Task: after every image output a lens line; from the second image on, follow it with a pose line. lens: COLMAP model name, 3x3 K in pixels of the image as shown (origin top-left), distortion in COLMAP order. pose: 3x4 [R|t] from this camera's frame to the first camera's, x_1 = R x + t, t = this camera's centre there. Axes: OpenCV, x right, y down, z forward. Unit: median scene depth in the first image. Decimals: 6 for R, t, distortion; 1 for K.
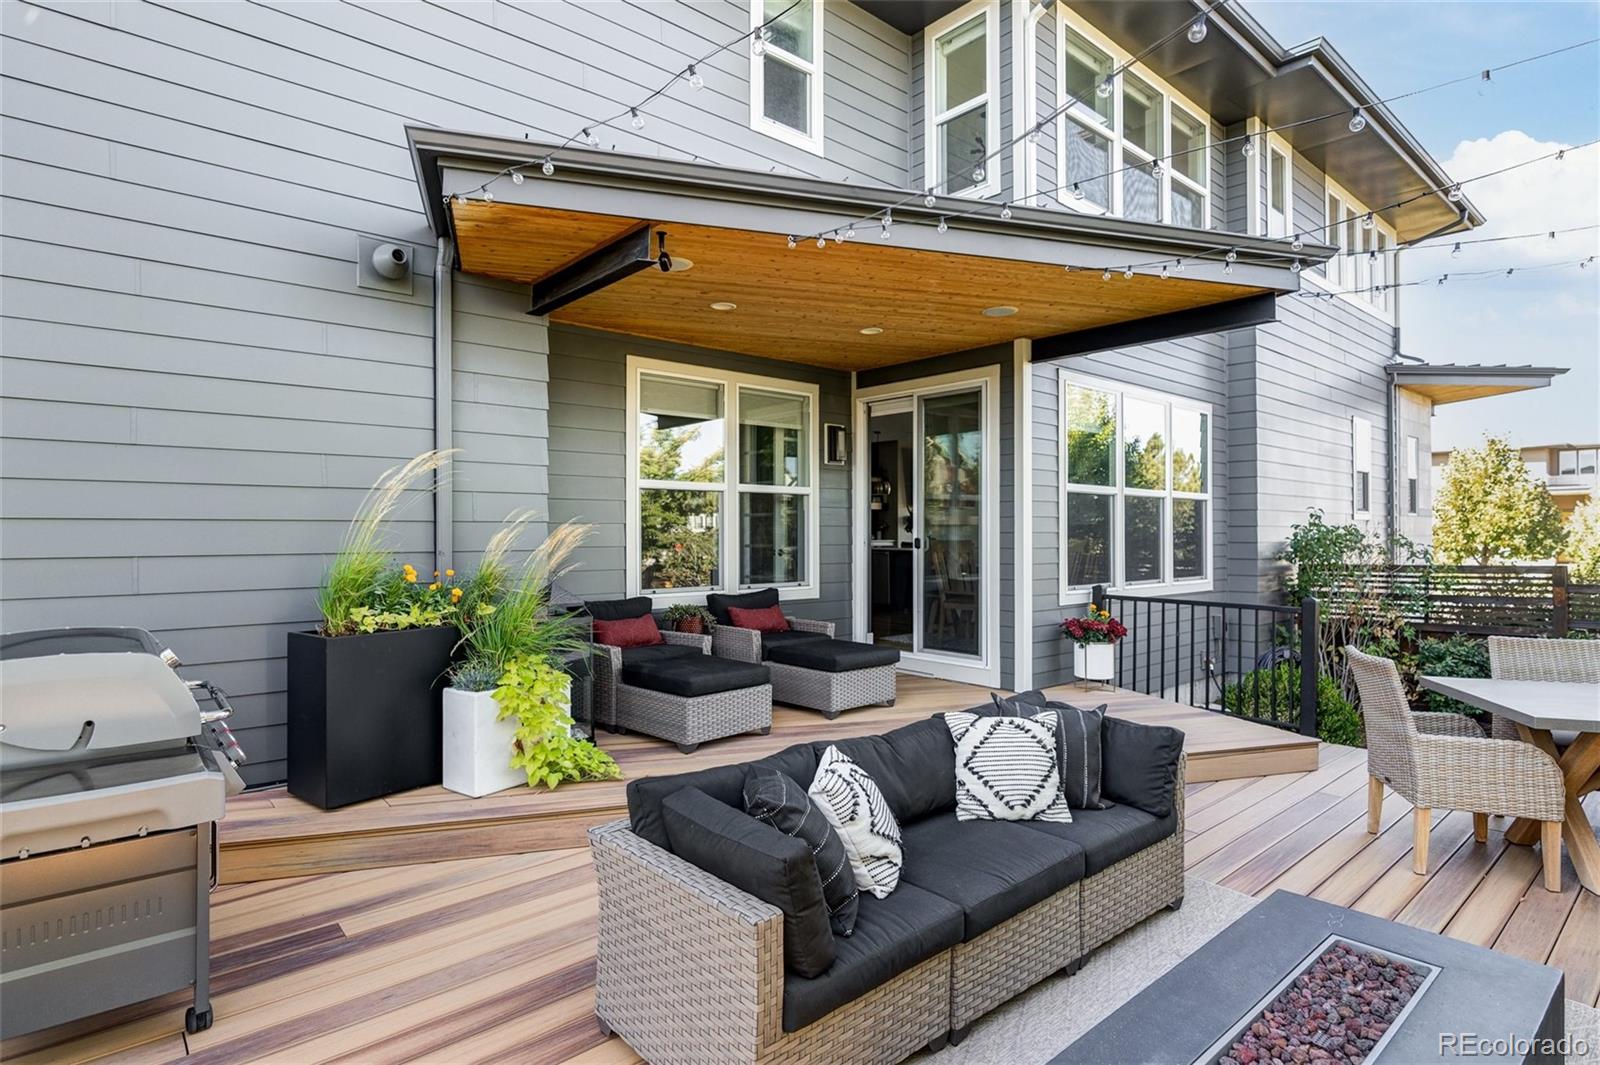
lens RADIAL K [[835.9, 0, 797.1], [0, 835.9, 529.0], [0, 0, 1]] dist [-0.001097, 0.000748]
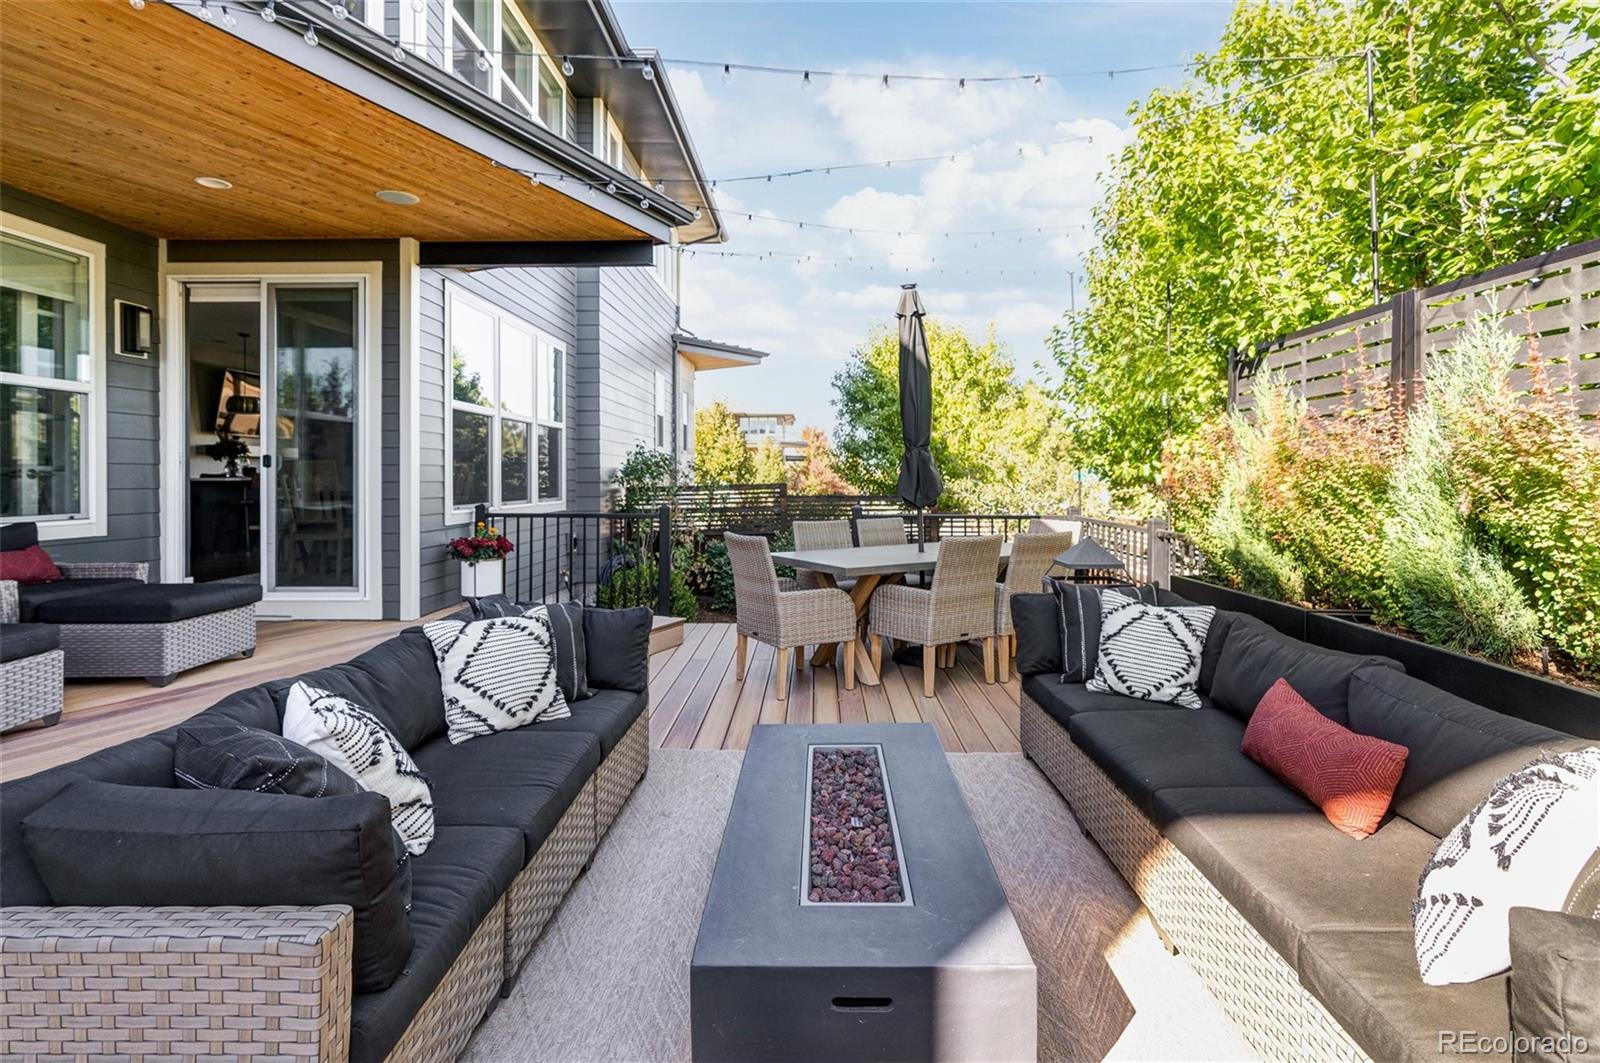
lens RADIAL K [[768.0, 0, 809.0], [0, 768.0, 475.5], [0, 0, 1]] dist [-0.008970, 0.003332]
pose [[0.665360, -0.006150, 0.746498, -0.067626], [0.006635, 0.999975, 0.002324, 0.034548], [-0.746494, 0.003407, 0.665384, 0.096224]]
